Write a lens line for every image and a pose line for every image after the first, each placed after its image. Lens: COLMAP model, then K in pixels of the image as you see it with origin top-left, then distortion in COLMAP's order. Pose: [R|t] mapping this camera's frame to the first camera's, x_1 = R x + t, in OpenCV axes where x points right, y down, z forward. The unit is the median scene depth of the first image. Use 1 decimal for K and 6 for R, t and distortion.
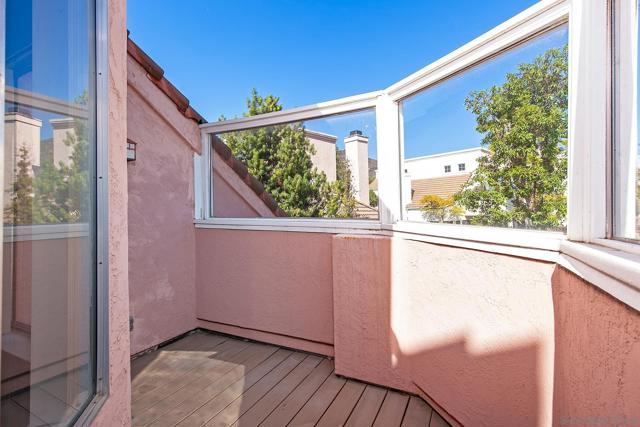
lens RADIAL K [[299.4, 0, 328.4], [0, 299.4, 211.6], [0, 0, 1]] dist [0.006072, -0.000154]
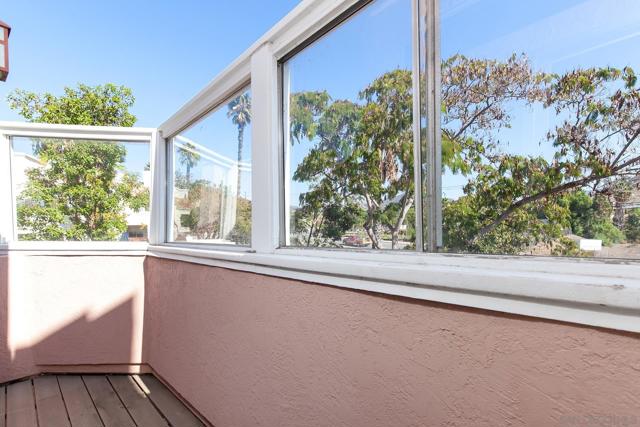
lens RADIAL K [[299.4, 0, 328.4], [0, 299.4, 211.6], [0, 0, 1]] dist [0.006072, -0.000154]
pose [[0.275812, 0.043706, 0.960217, -0.125243], [0.007161, 0.998845, -0.047521, -0.004510], [-0.961185, 0.019983, 0.275181, -0.113286]]
